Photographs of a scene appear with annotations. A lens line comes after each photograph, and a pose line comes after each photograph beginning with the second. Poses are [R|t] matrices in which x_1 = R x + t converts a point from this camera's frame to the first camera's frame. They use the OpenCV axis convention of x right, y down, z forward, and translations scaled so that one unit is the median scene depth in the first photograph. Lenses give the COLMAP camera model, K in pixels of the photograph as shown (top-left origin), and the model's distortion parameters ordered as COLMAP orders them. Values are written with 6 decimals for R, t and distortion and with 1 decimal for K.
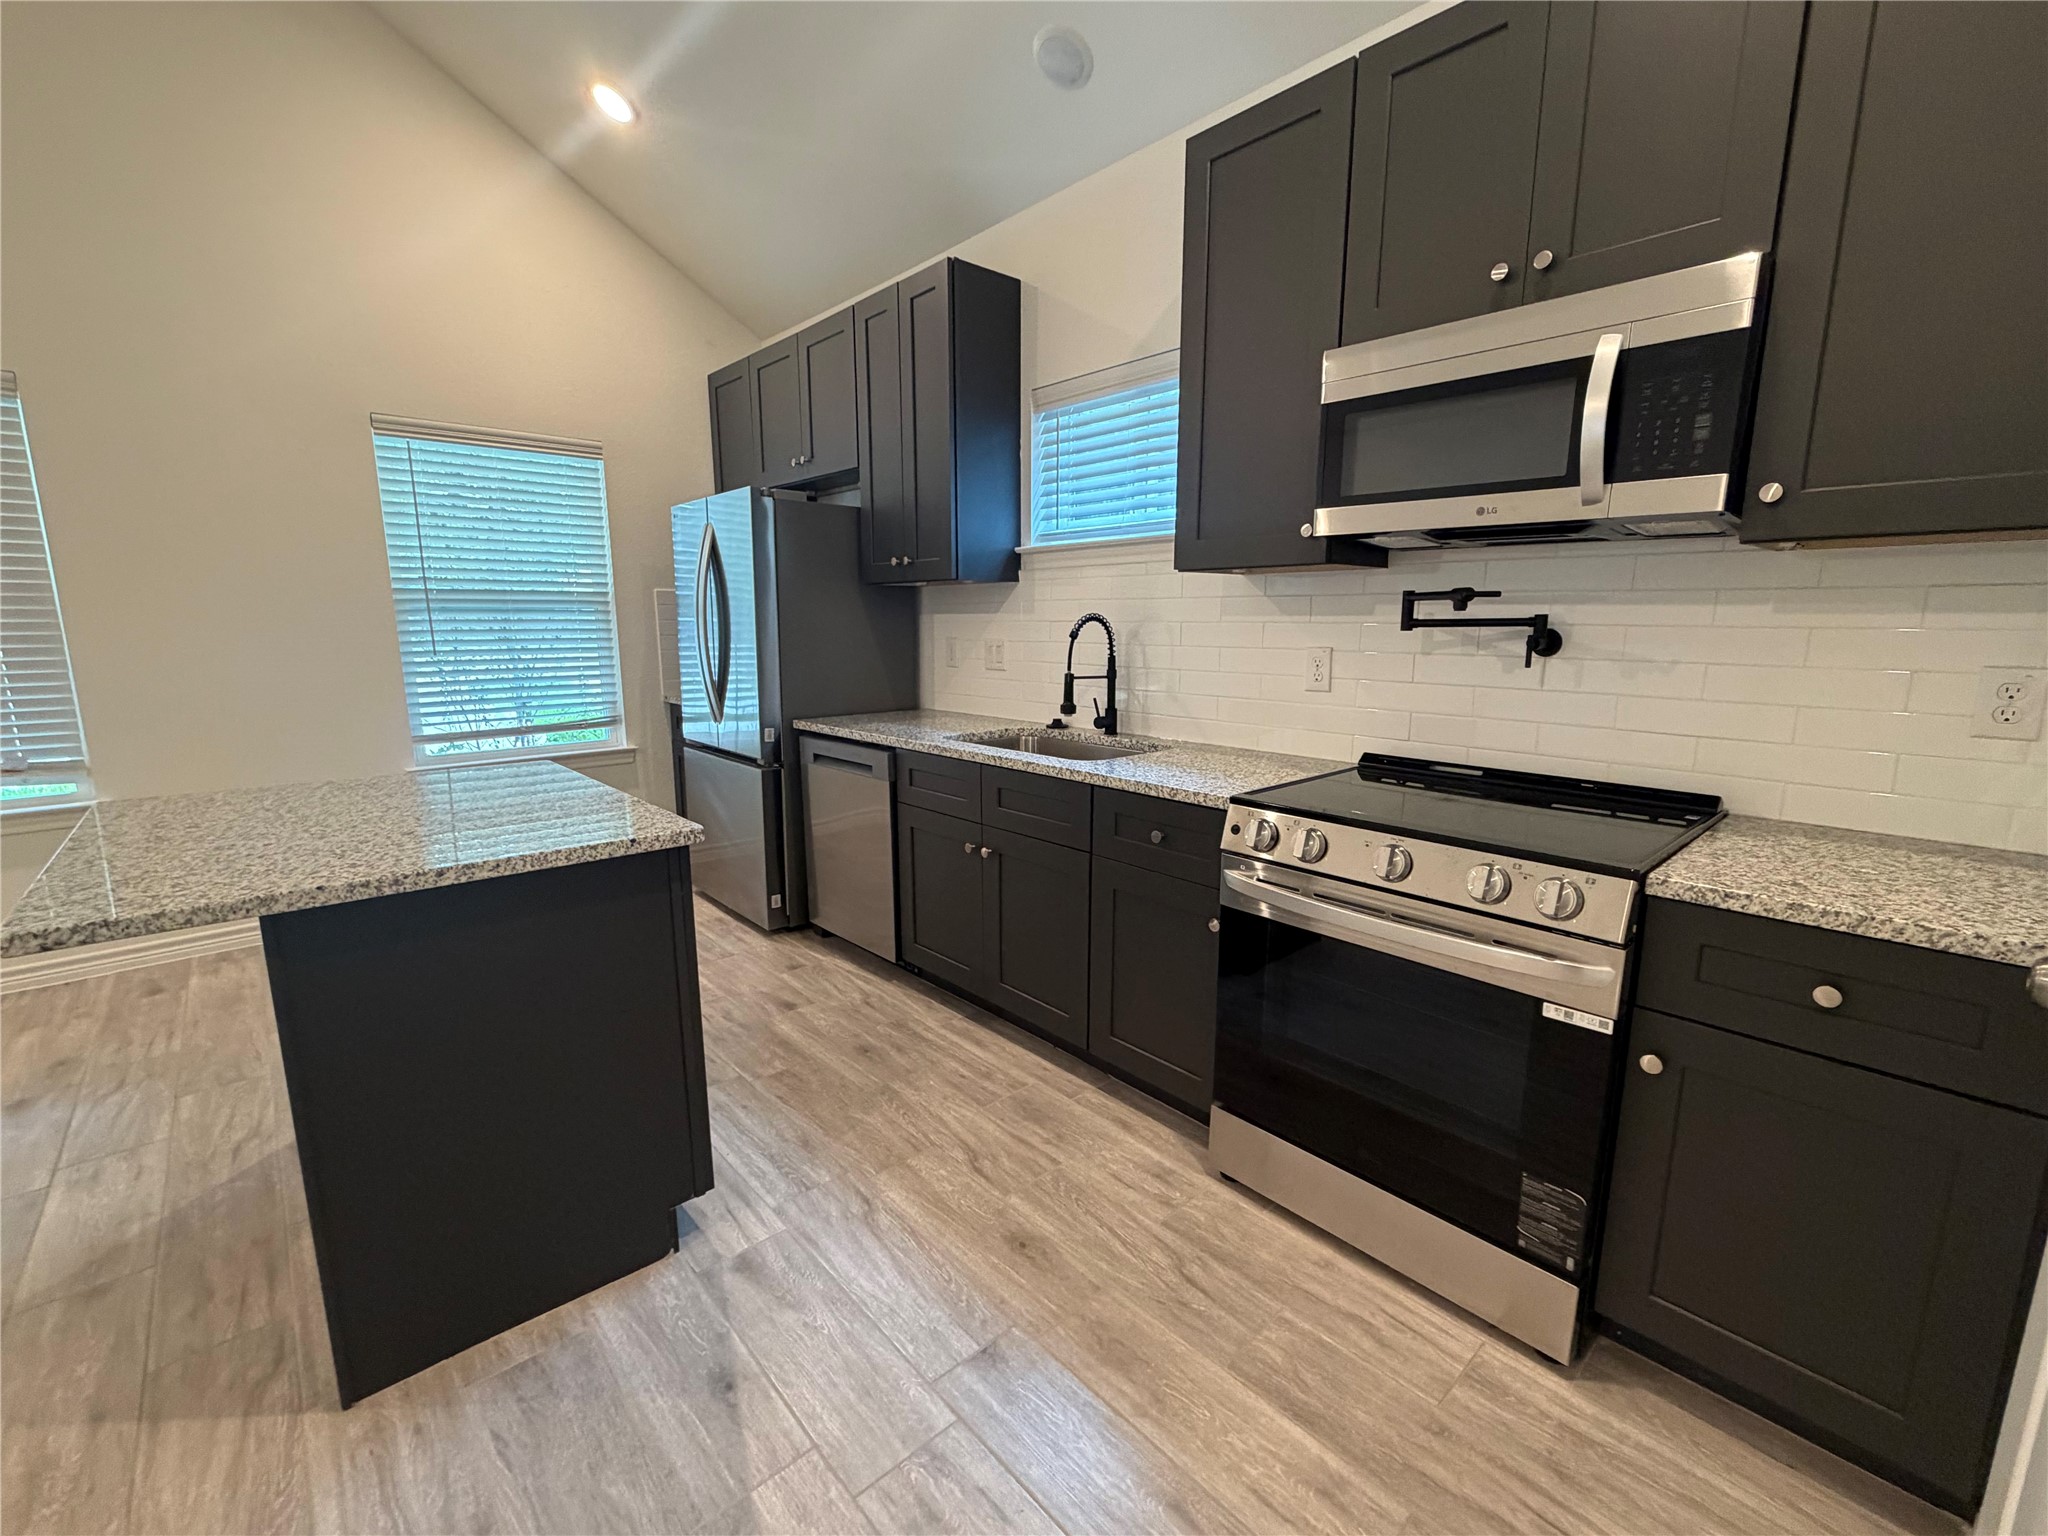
lens RADIAL K [[874.9, 0, 1023.1], [0, 874.9, 779.6], [0, 0, 1]] dist [0.000544, 0.000240]
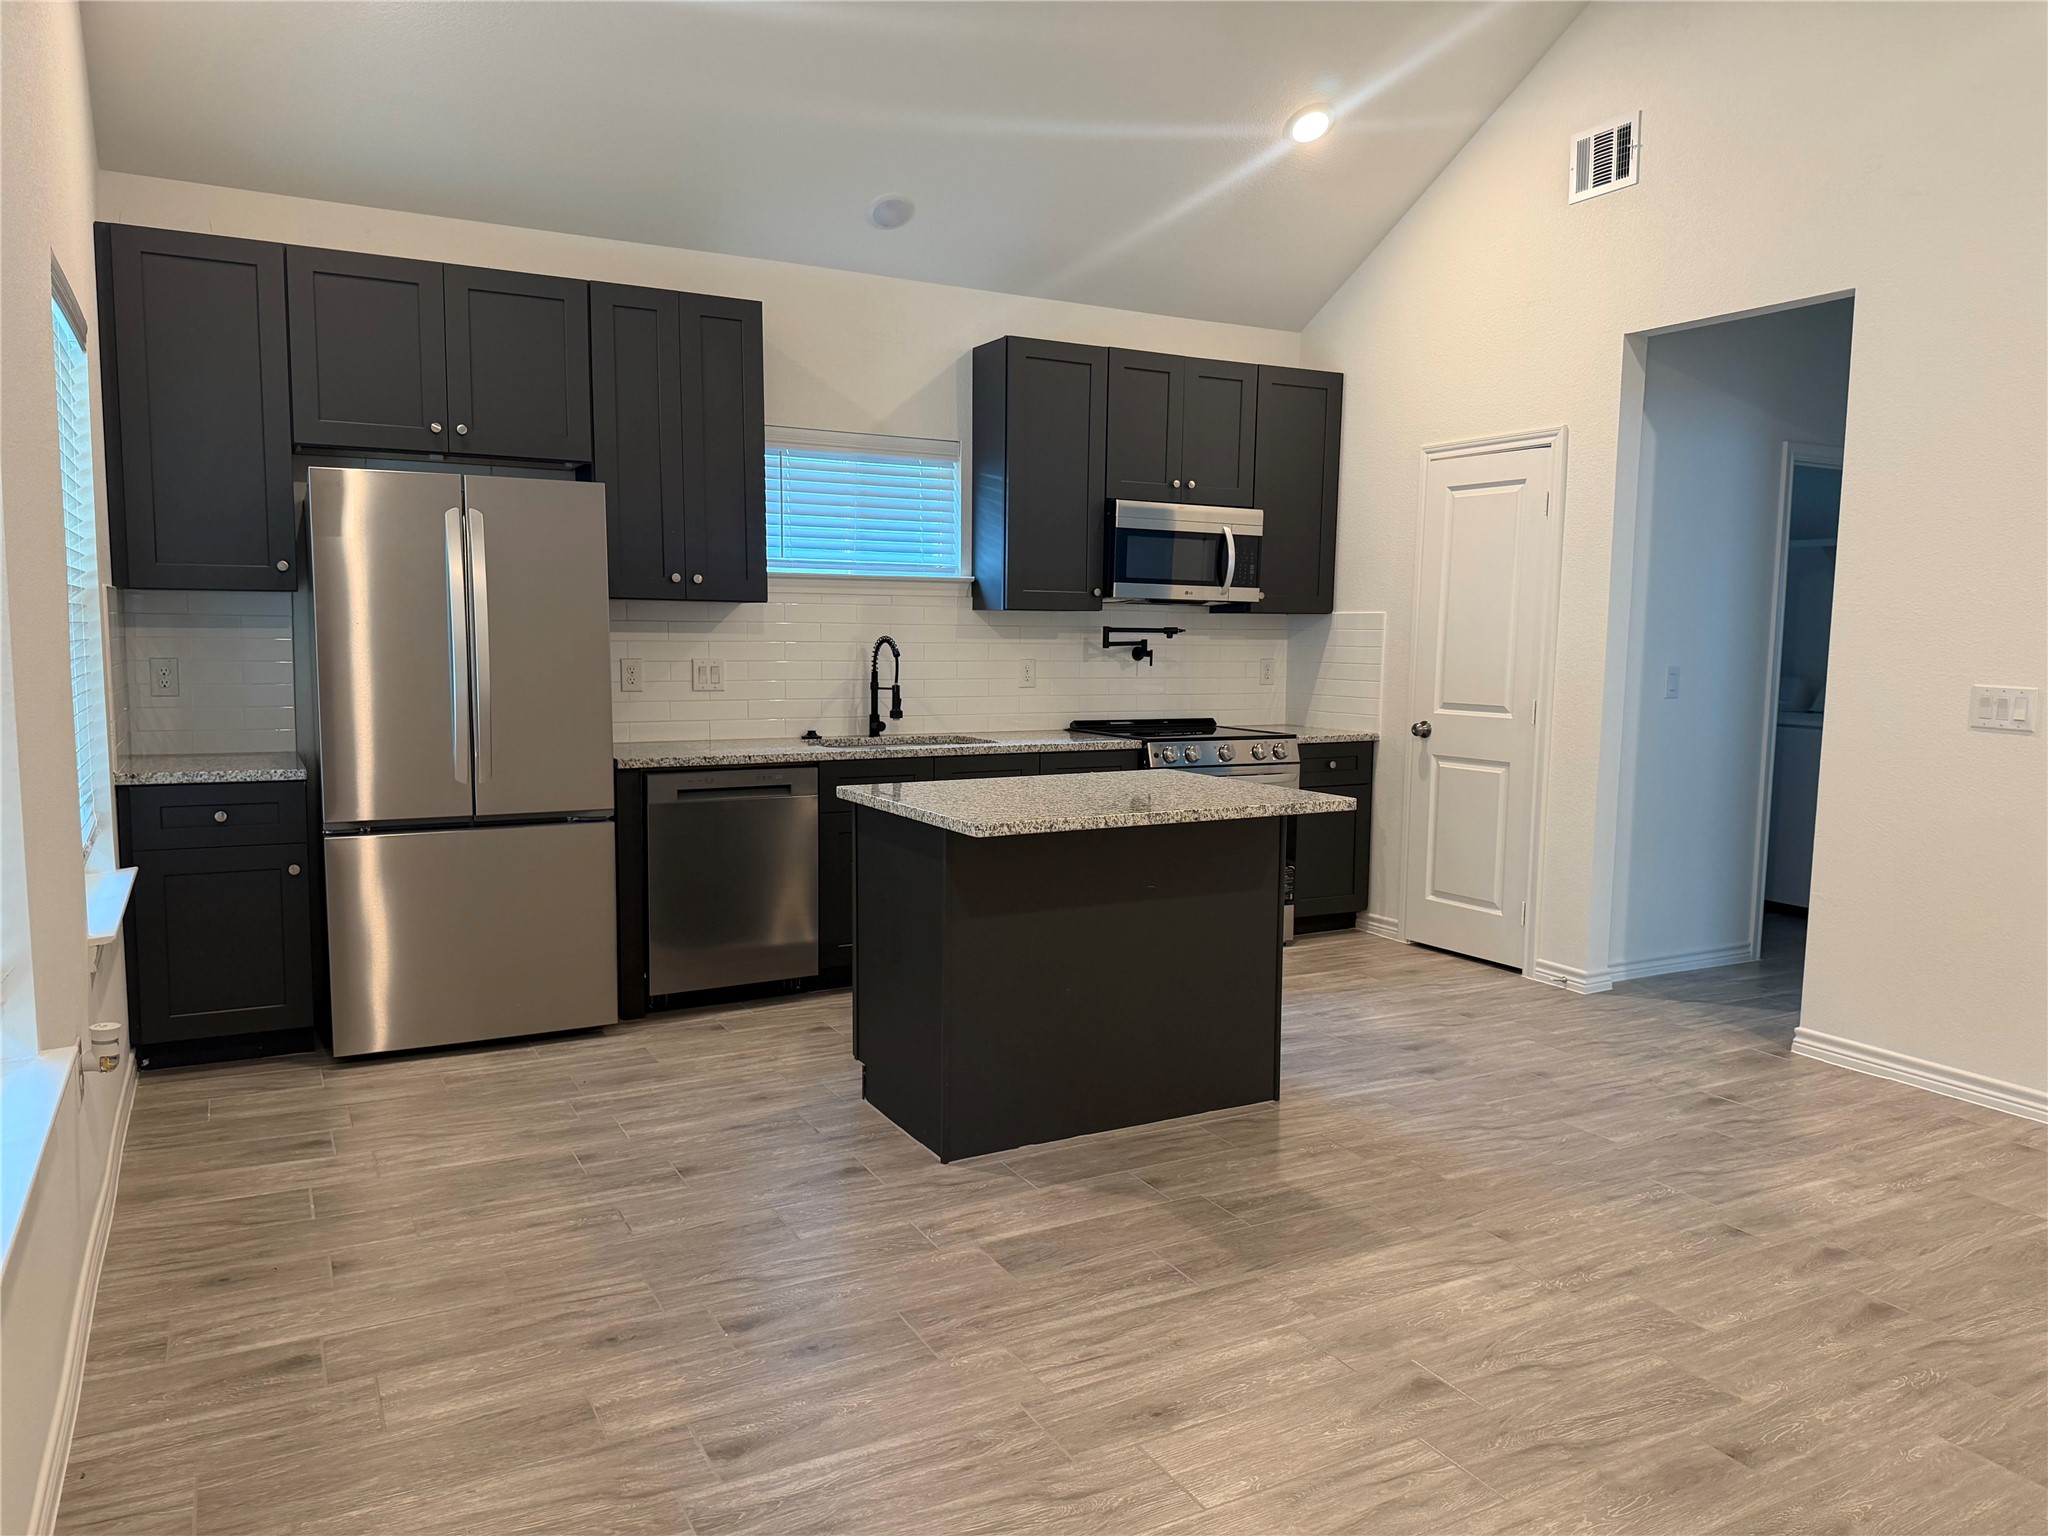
lens RADIAL K [[1430.7, 0, 1024.4], [0, 1430.7, 788.0], [0, 0, 1]] dist [0.072784, -0.000708]
pose [[0.226646, -0.103276, 0.968486, -2.086170], [0.167656, 0.983657, 0.065659, -0.091030], [-0.959439, 0.147491, 0.240256, 0.414319]]
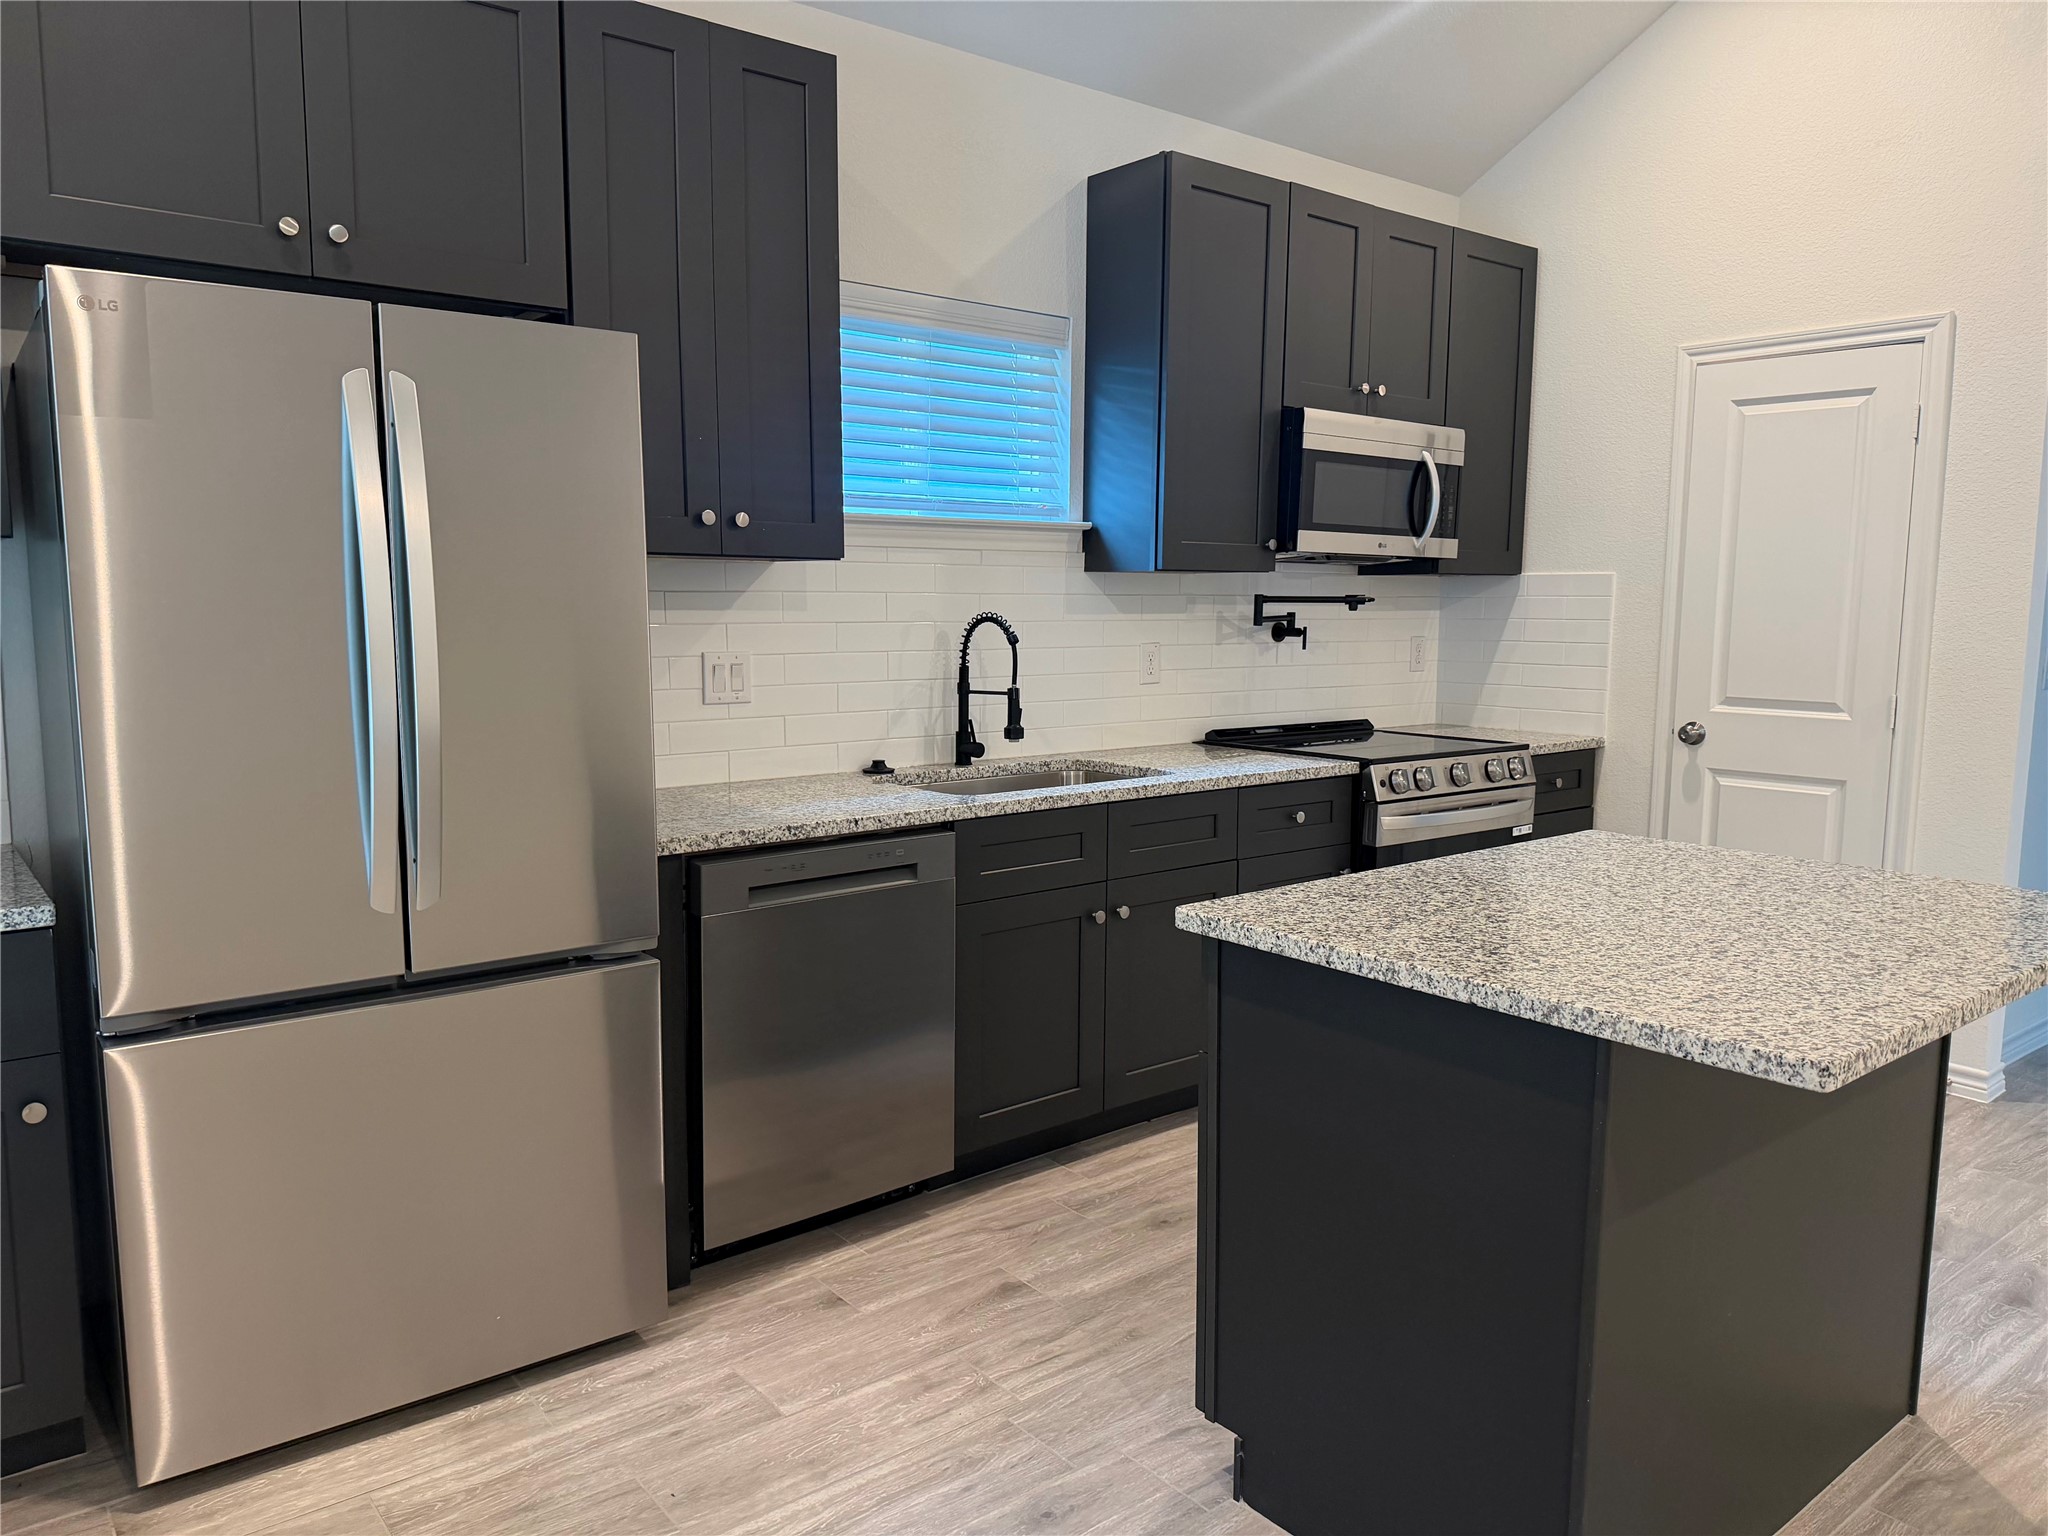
lens RADIAL K [[1436.0, 0, 1024.0], [0, 1436.0, 768.0], [0, 0, 1]] dist [0.063578, -0.070427]
pose [[0.044738, -0.116897, 0.992136, -1.393814], [0.176829, 0.978375, 0.107302, -0.211152], [-0.983224, 0.170638, 0.064441, 1.034111]]
